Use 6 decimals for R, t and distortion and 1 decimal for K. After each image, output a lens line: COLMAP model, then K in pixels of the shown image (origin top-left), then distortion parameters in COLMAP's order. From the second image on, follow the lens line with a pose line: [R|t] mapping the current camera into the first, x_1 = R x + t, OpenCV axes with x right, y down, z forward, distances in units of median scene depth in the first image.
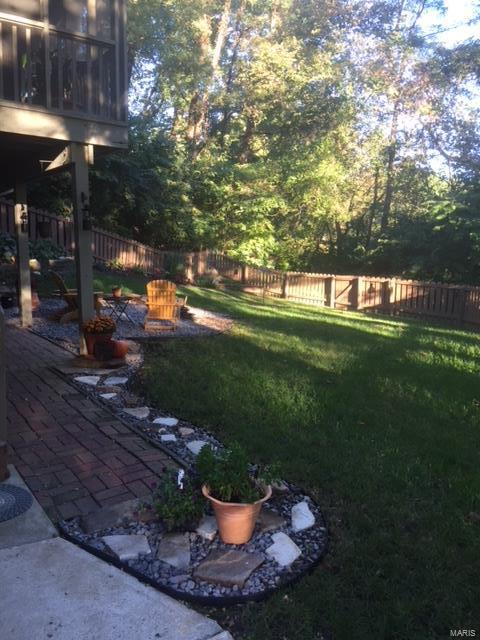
lens RADIAL K [[539.9, 0, 240.0], [0, 539.9, 320.0], [0, 0, 1]] dist [0.008636, -0.005832]
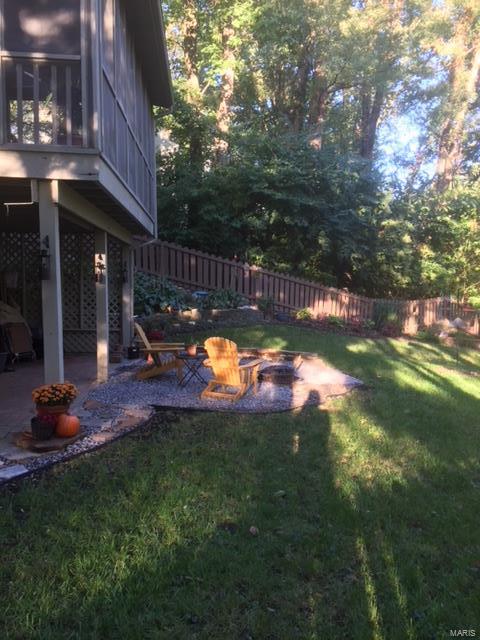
lens RADIAL K [[539.9, 0, 240.0], [0, 539.9, 320.0], [0, 0, 1]] dist [0.008636, -0.005832]
pose [[0.860975, 0.013285, -0.508475, 0.134757], [-0.056832, 0.995912, -0.070210, -0.020669], [0.505463, 0.089346, 0.858210, 0.144126]]
